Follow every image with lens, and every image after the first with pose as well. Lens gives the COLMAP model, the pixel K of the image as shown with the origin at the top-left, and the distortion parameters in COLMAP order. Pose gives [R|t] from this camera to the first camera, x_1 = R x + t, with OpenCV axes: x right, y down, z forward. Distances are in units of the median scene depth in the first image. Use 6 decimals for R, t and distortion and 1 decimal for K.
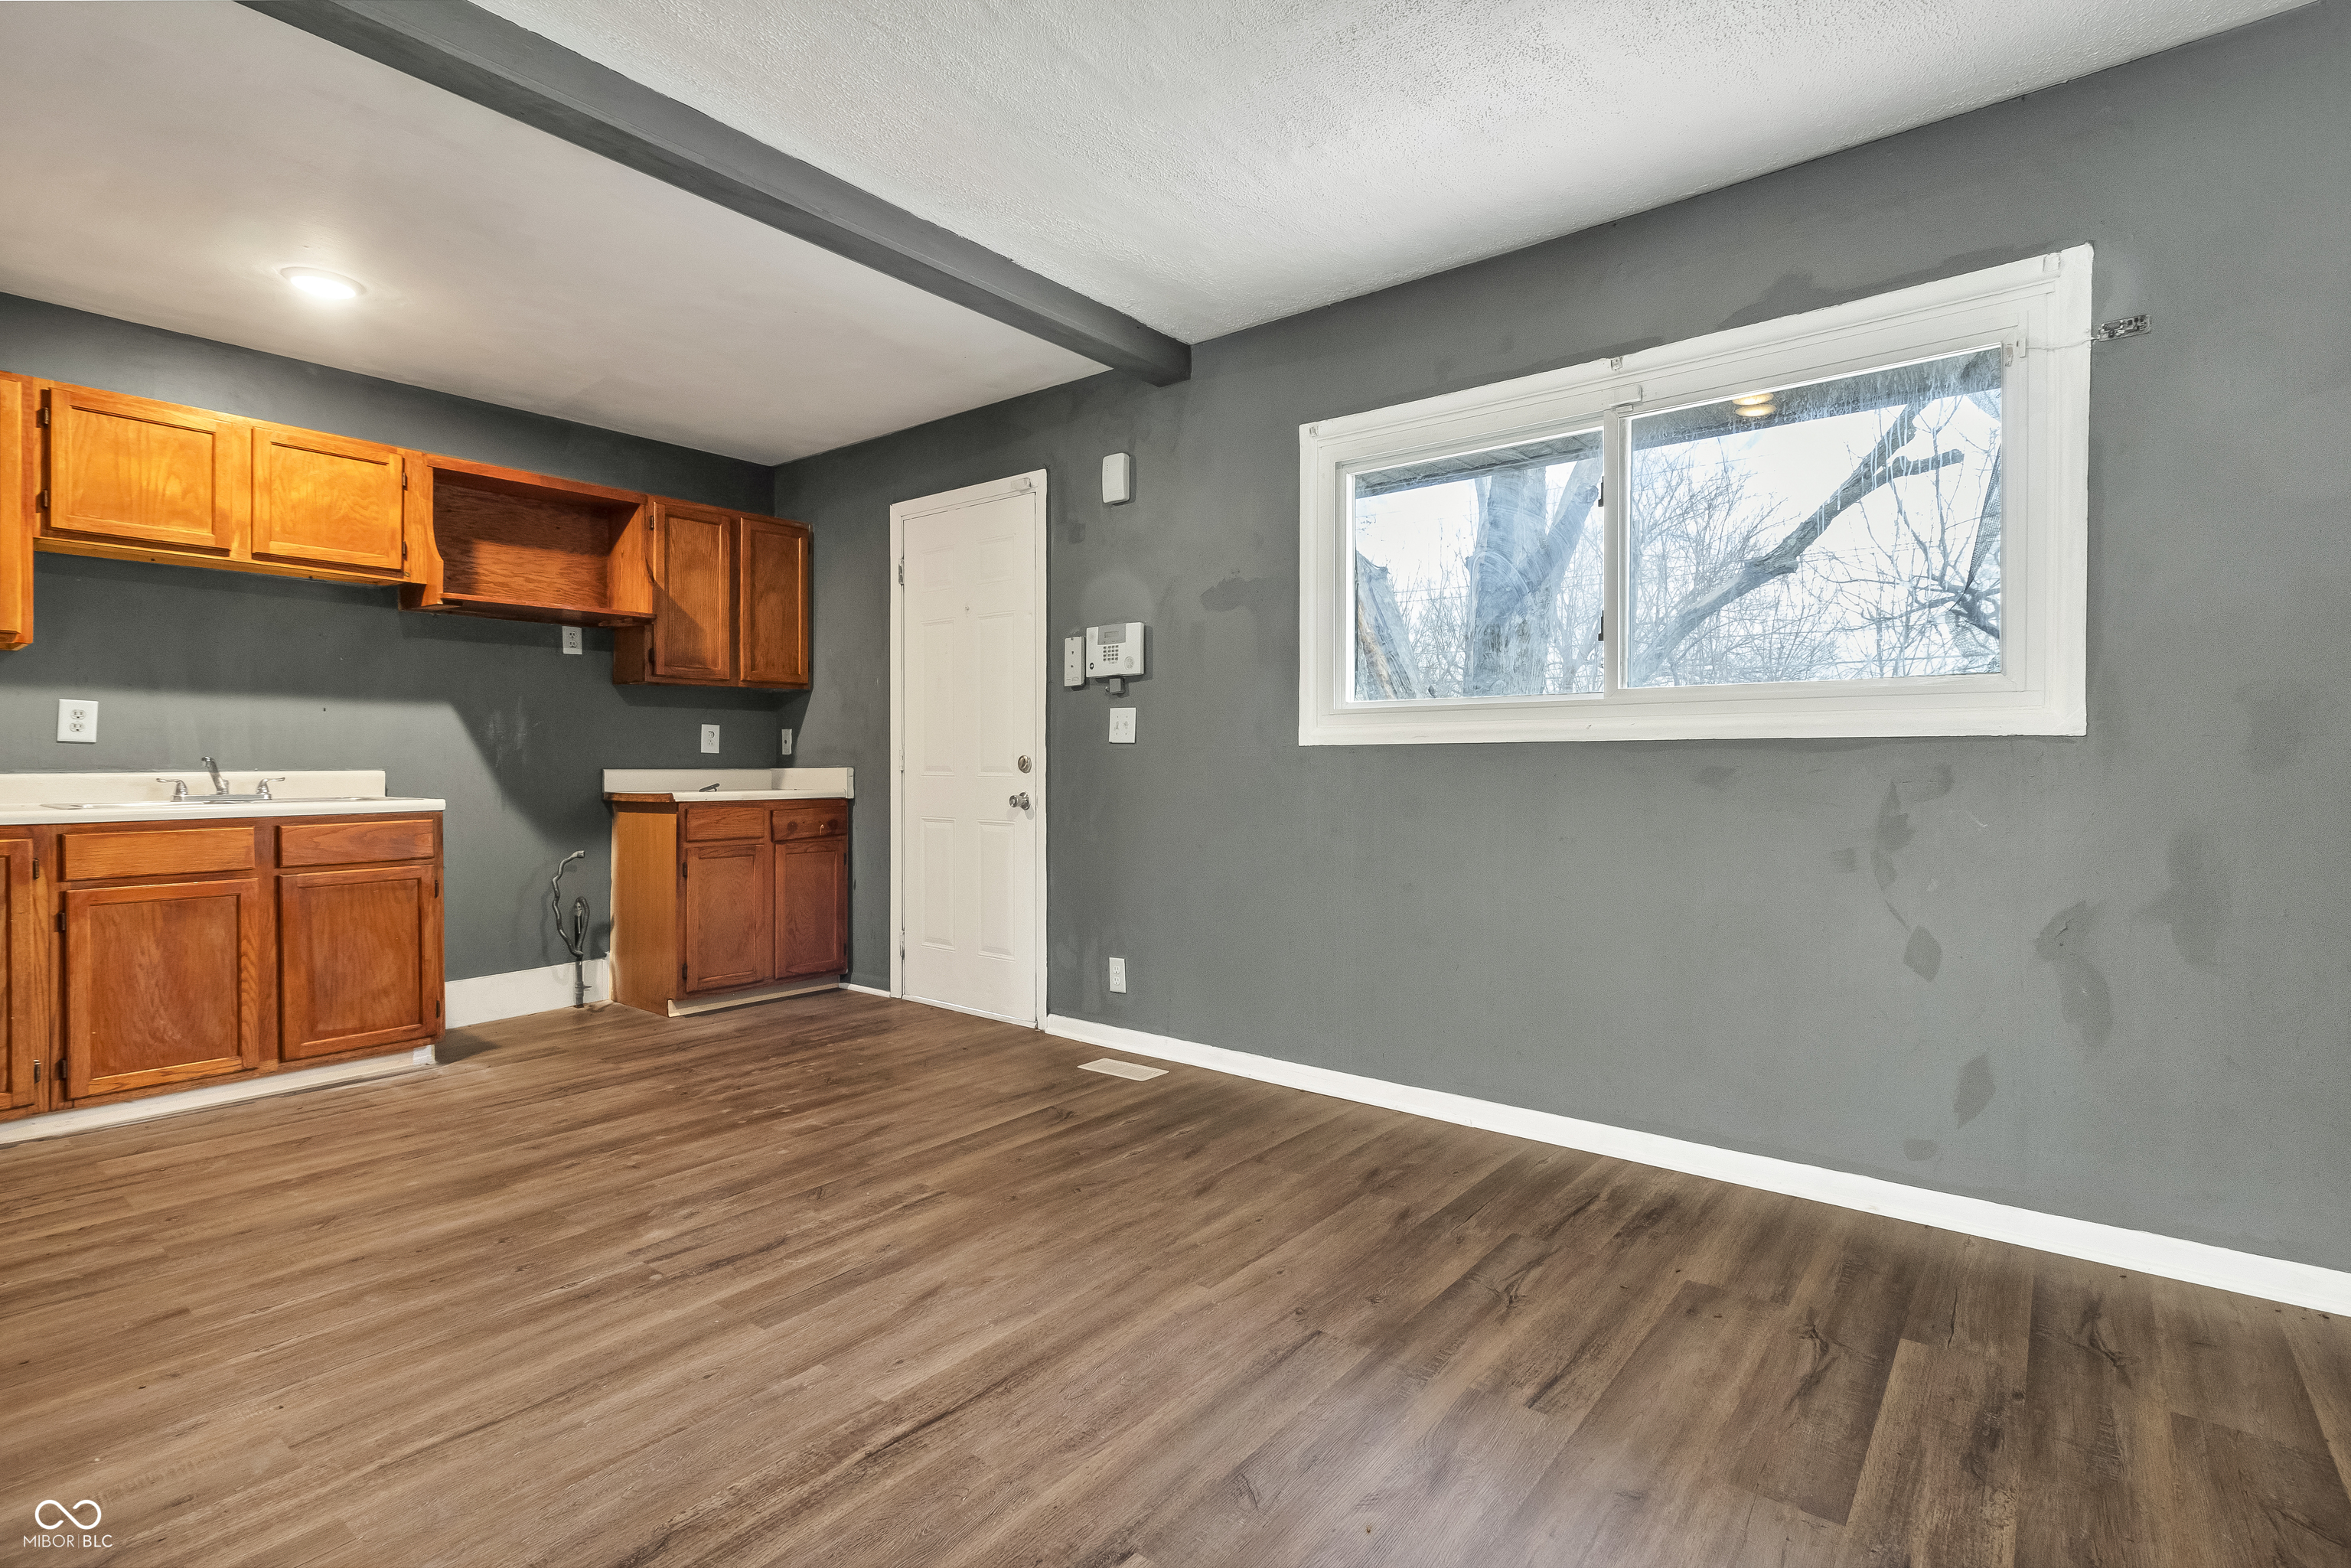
lens RADIAL K [[1144.2, 0, 1225.4], [0, 1144.2, 770.0], [0, 0, 1]] dist [0.003257, -0.000771]
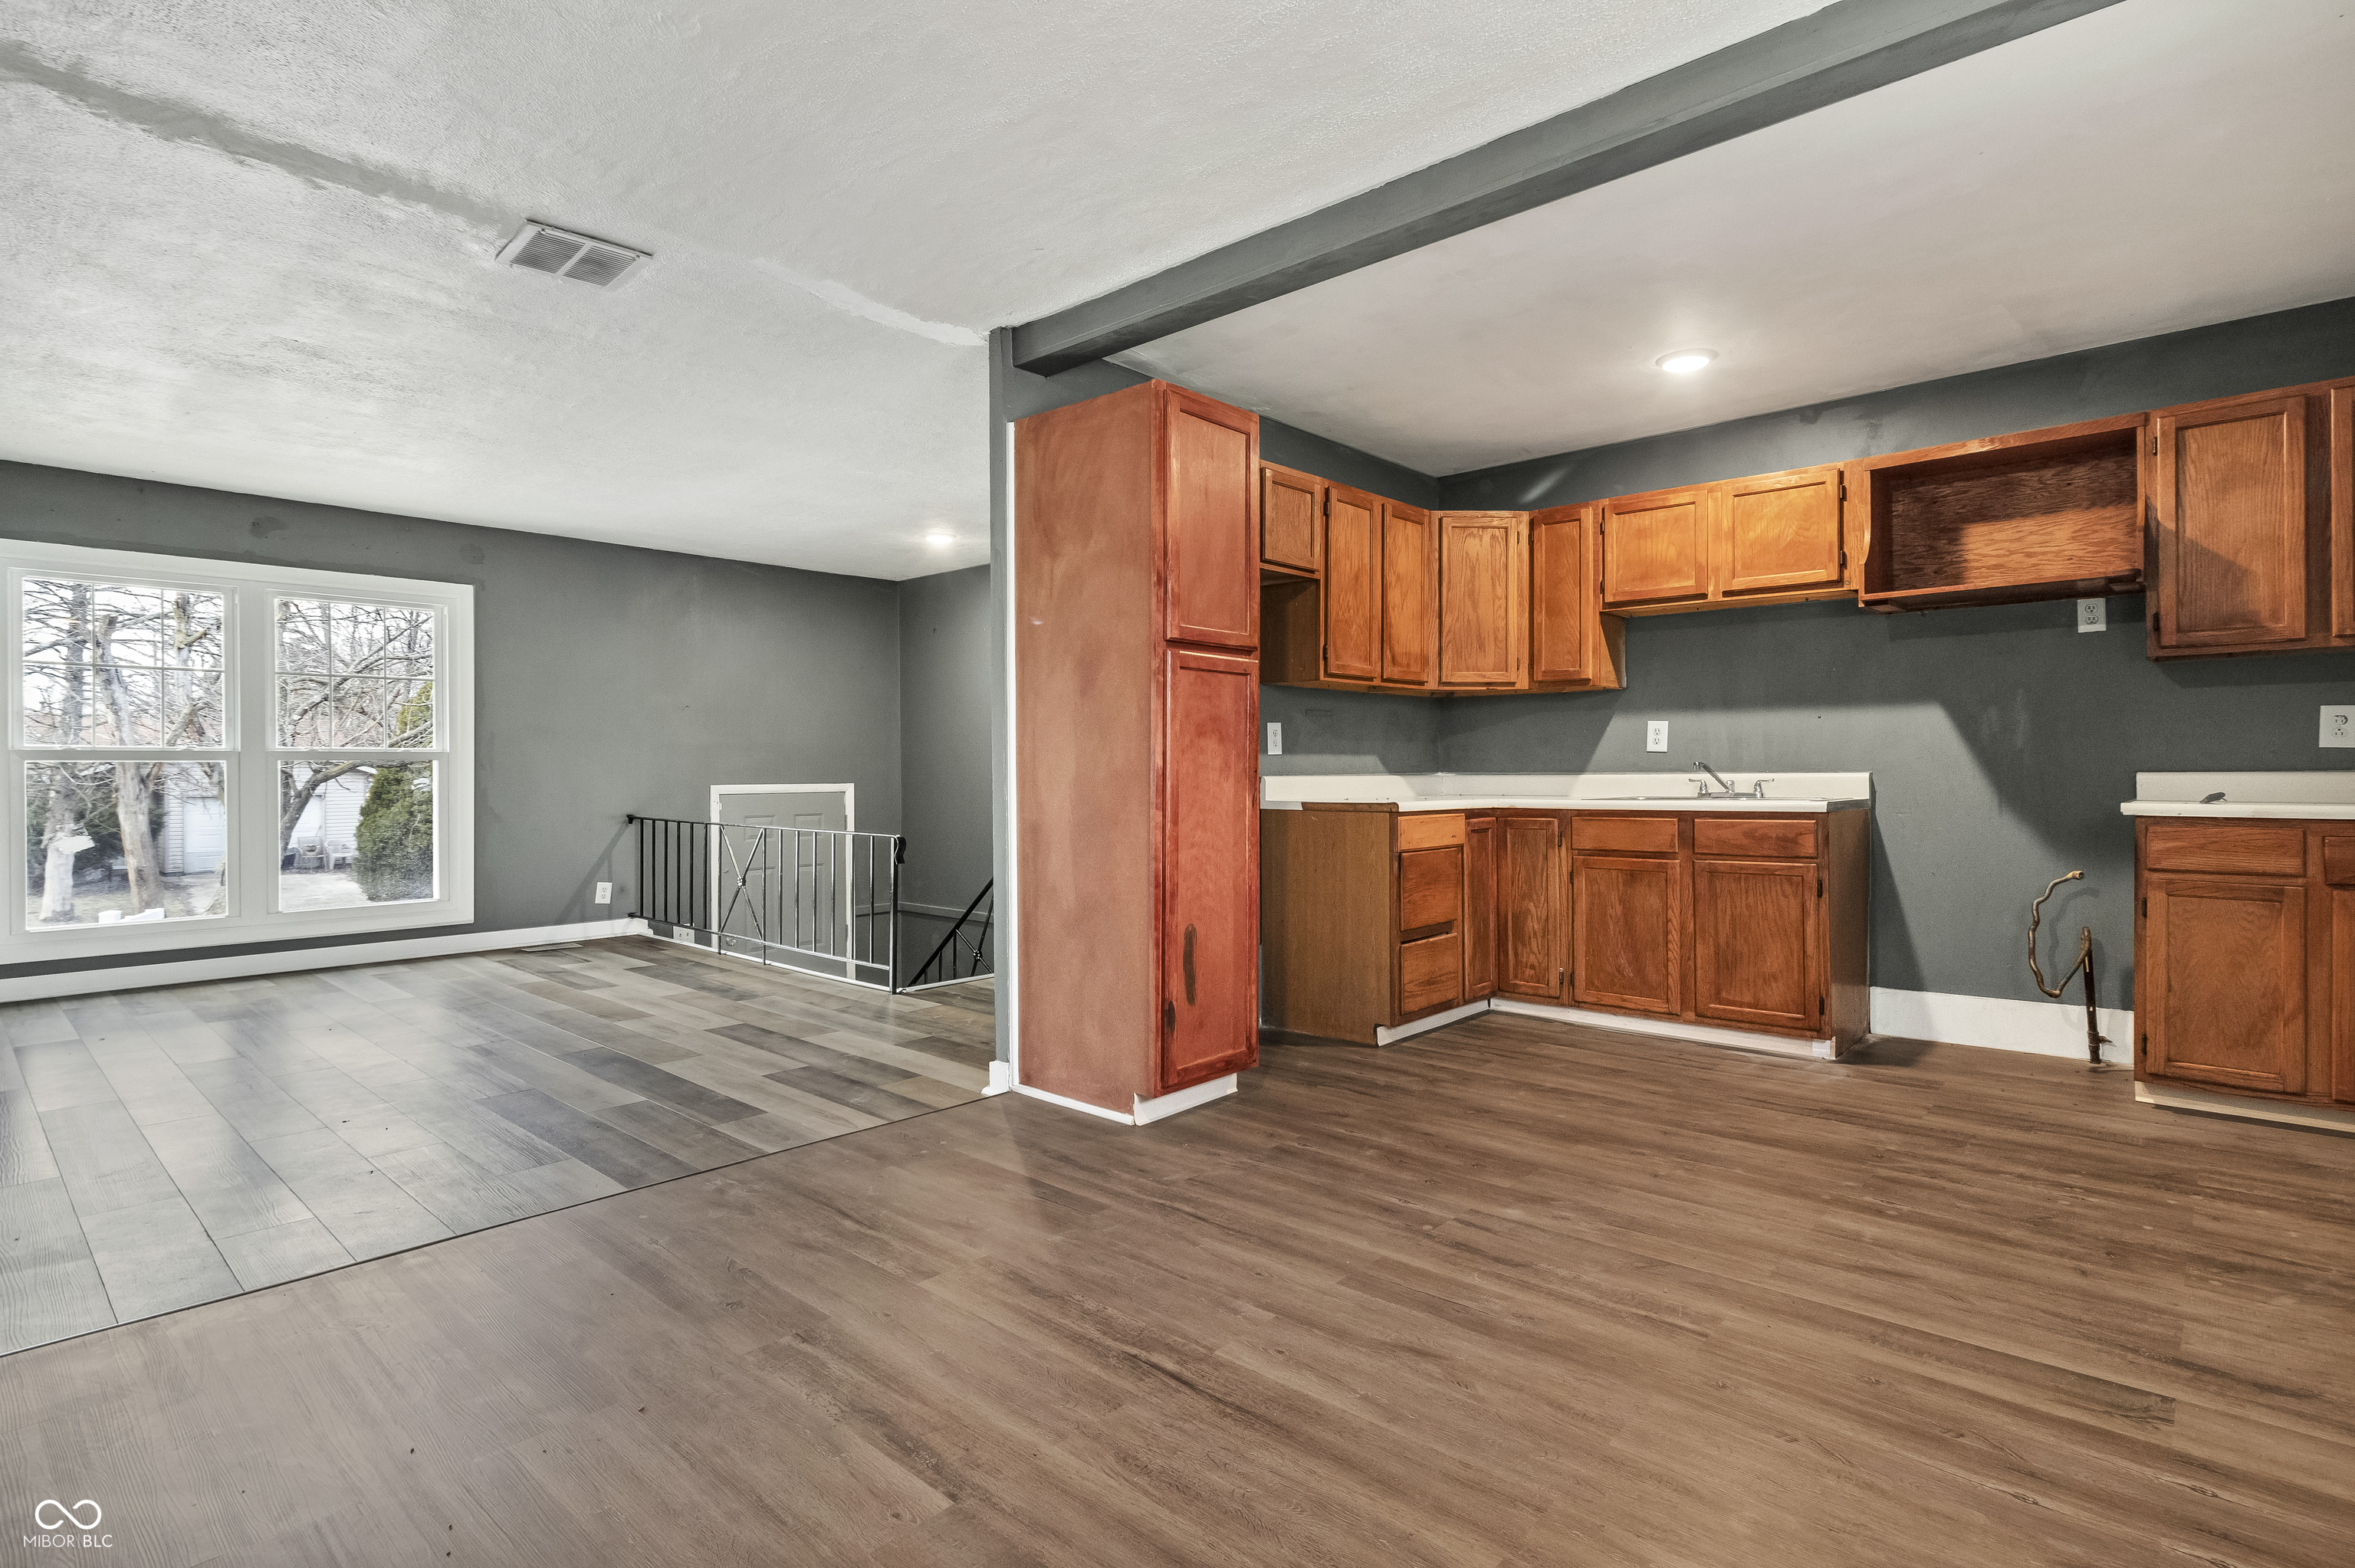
lens RADIAL K [[1127.0, 0, 1152.3], [0, 1127.0, 771.4], [0, 0, 1]] dist [0.001222, 0.000249]
pose [[-0.103638, 0.000929, -0.994615, 0.386171], [0.000665, 0.999999, 0.000865, -0.002521], [0.994615, -0.000571, -0.103638, 0.522343]]
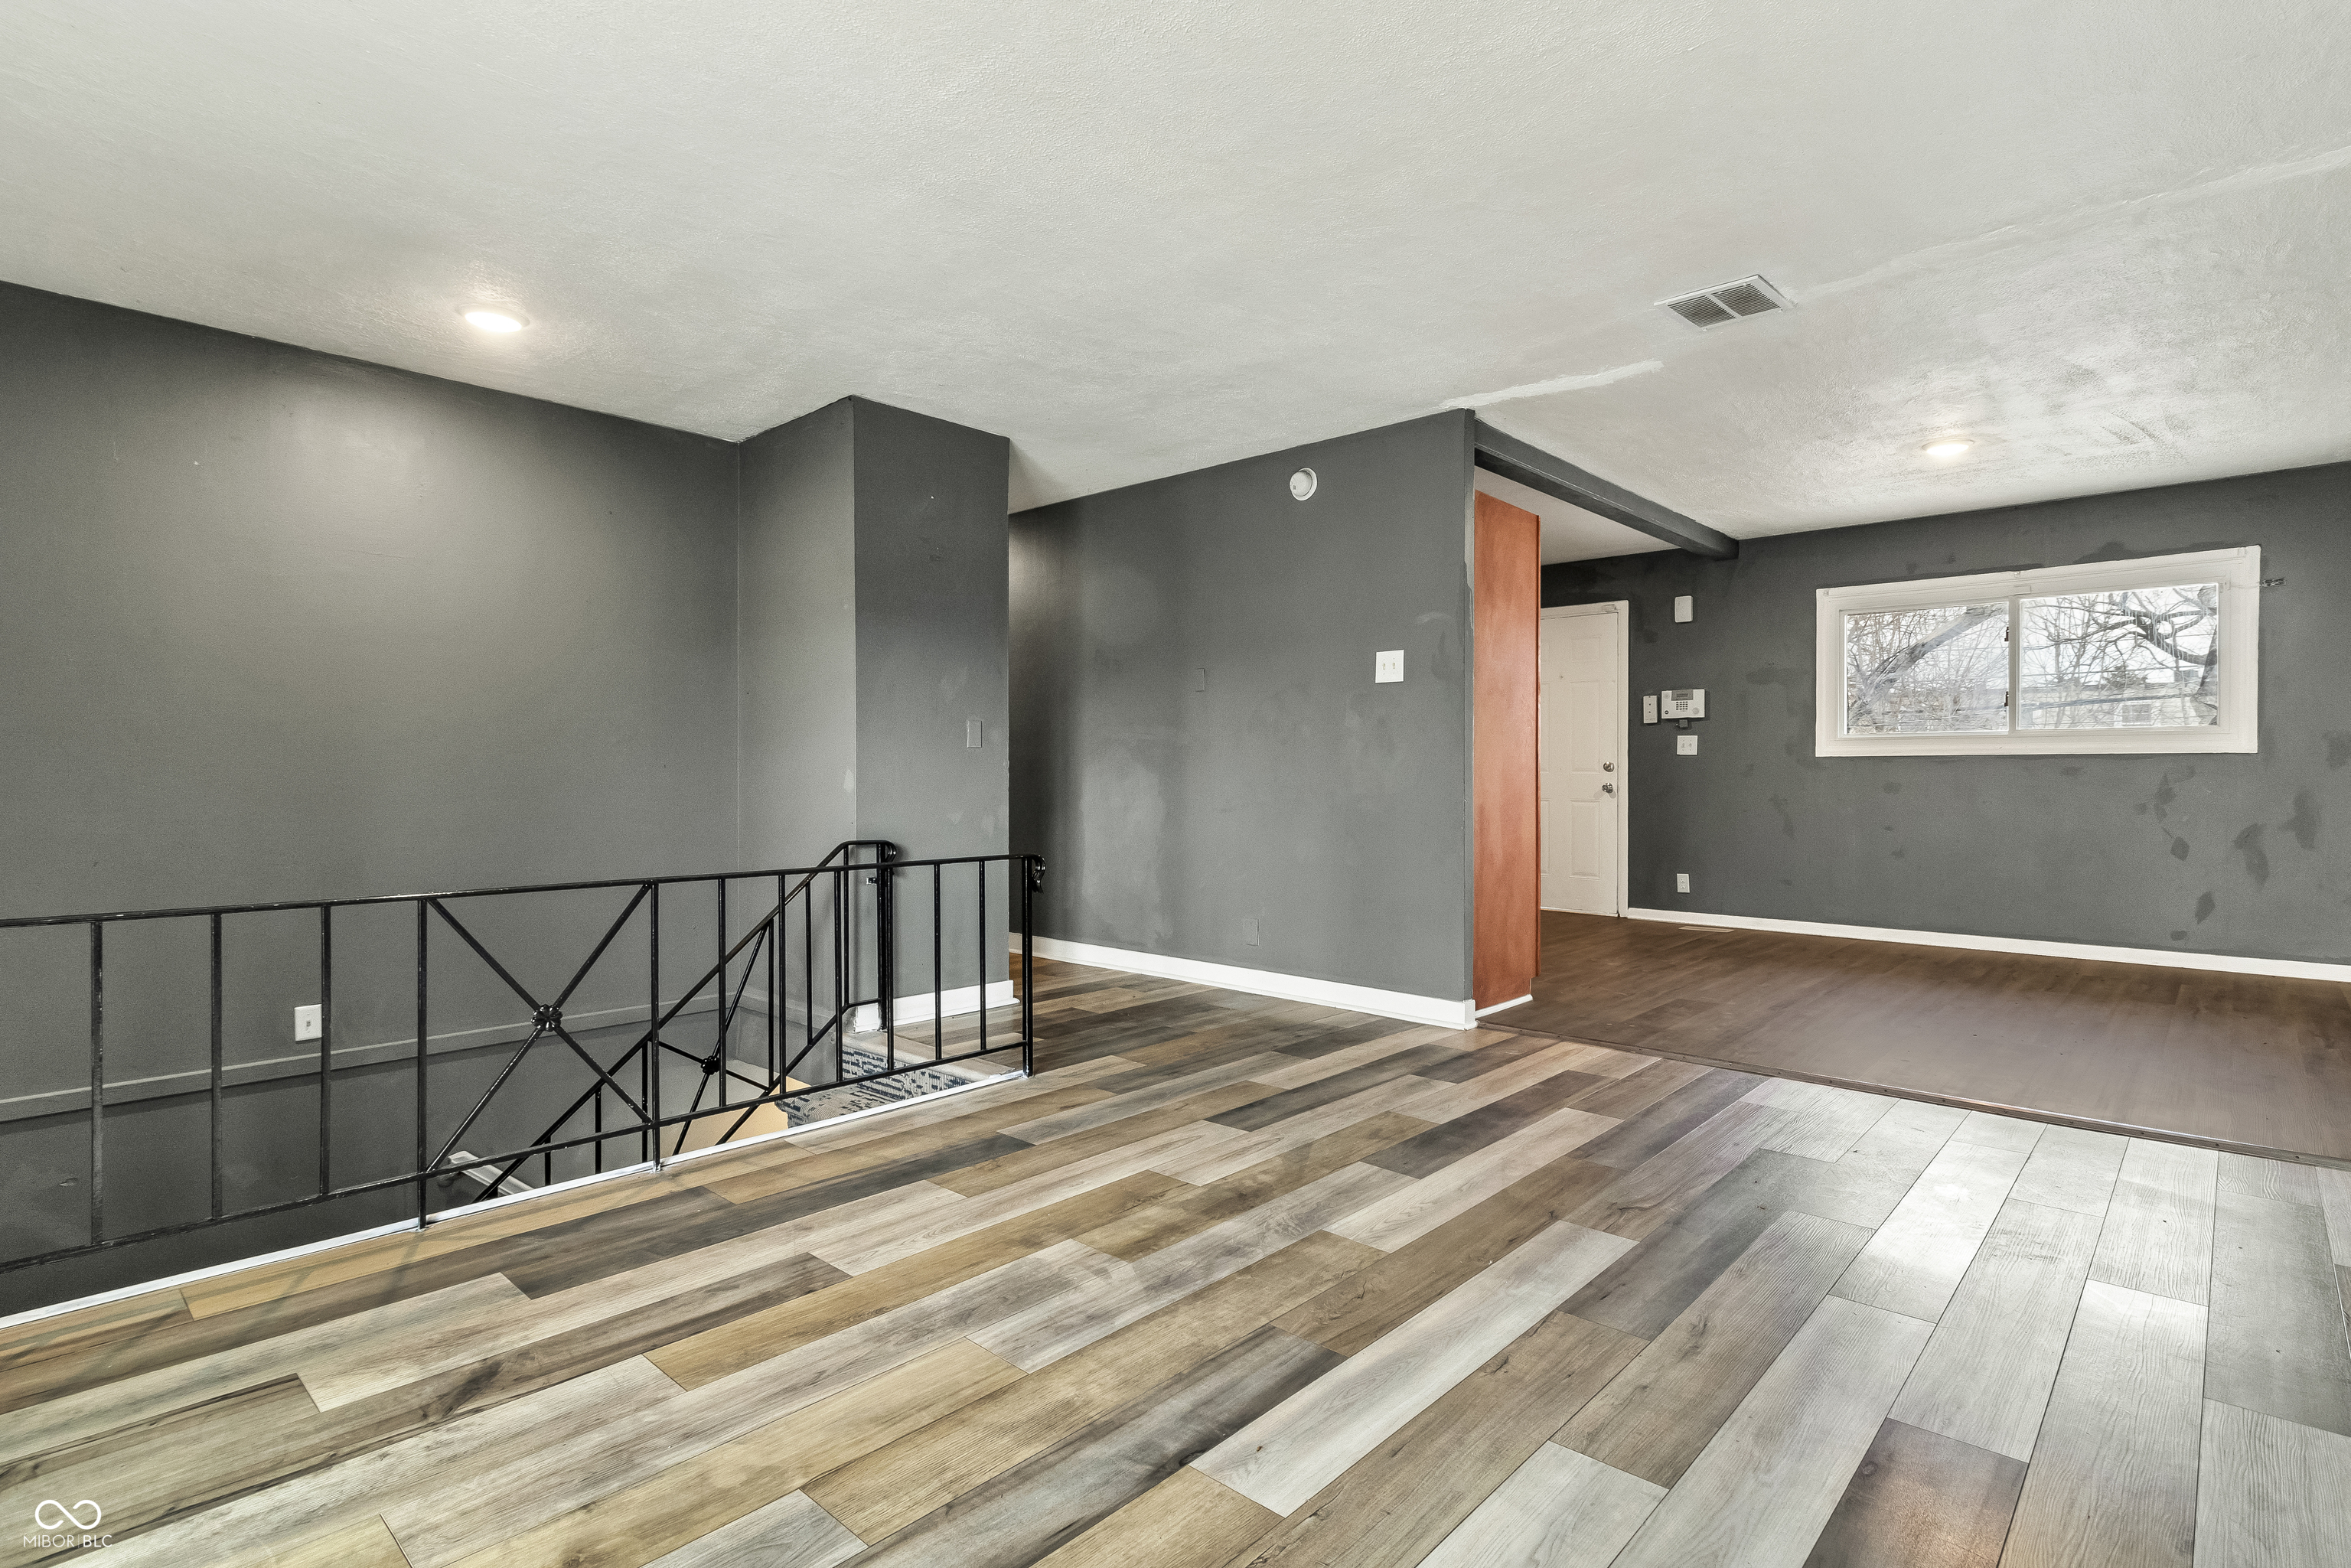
lens RADIAL K [[1196.0, 0, 1176.8], [0, 1196.0, 778.7], [0, 0, 1]] dist [-0.002080, -0.000427]
pose [[0.995835, -0.002215, -0.091151, -0.782572], [0.002529, 0.999991, 0.003329, 0.005883], [0.091142, -0.003545, 0.995832, -1.040982]]
